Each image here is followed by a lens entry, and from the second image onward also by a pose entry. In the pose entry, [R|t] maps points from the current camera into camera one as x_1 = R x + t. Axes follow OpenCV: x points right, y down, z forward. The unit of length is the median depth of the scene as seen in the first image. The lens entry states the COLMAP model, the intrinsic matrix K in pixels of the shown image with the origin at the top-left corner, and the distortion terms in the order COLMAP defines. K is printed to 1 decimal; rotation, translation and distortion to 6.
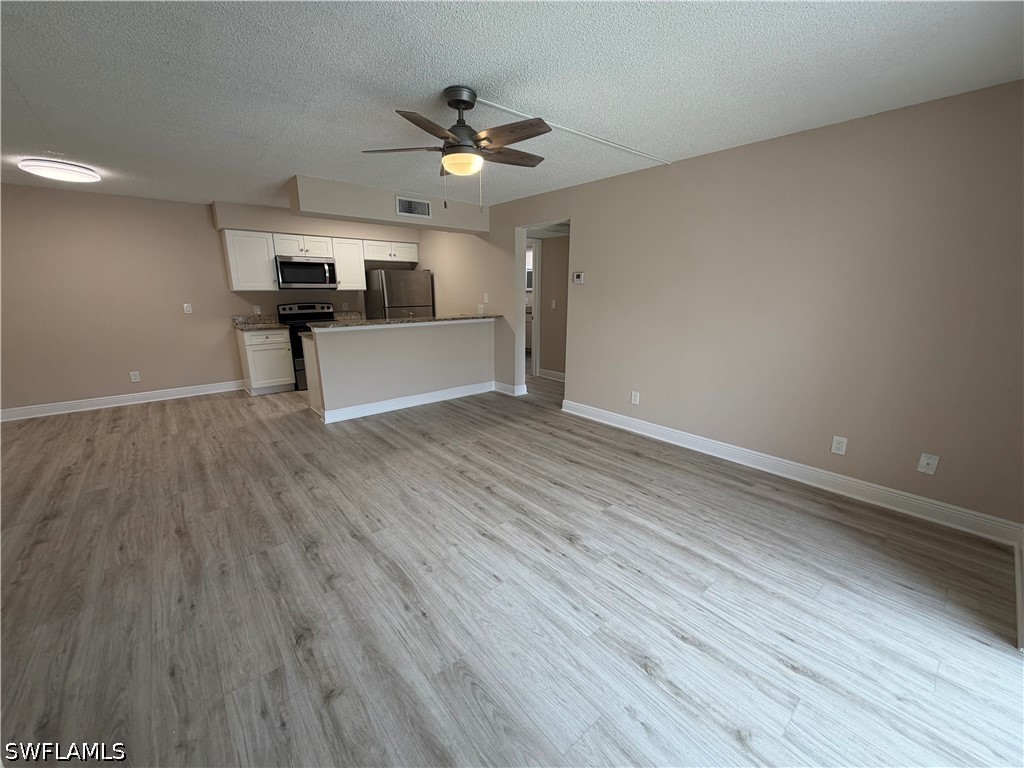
lens RADIAL K [[407.5, 0, 510.1], [0, 407.5, 385.3], [0, 0, 1]] dist [0.000025, 0.000002]
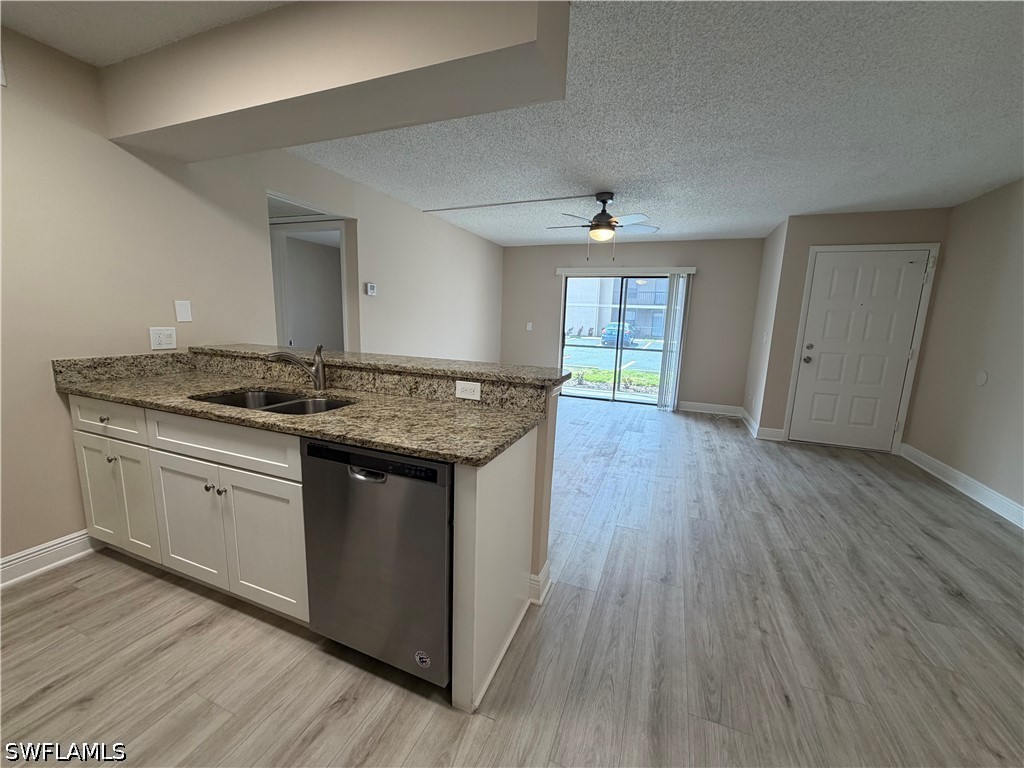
lens RADIAL K [[407.5, 0, 510.1], [0, 407.5, 385.3], [0, 0, 1]] dist [0.000025, 0.000002]
pose [[-0.466273, -0.165050, 0.869108, -1.002174], [0.175114, 0.945780, 0.273559, -0.320889], [-0.867136, 0.279746, -0.412089, 1.465041]]
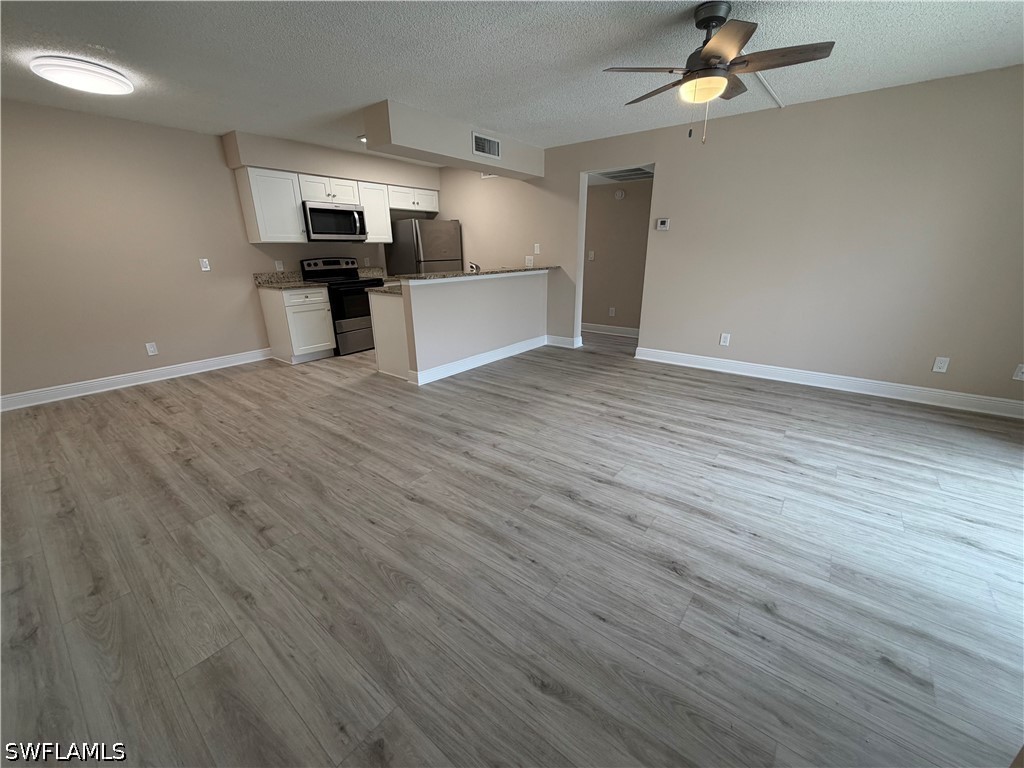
lens RADIAL K [[407.5, 0, 510.1], [0, 407.5, 385.3], [0, 0, 1]] dist [0.000025, 0.000002]
pose [[0.980722, -0.071485, 0.181862, -0.523745], [0.054979, 0.994030, 0.094241, 0.021666], [-0.187513, -0.082425, 0.978798, 0.060230]]
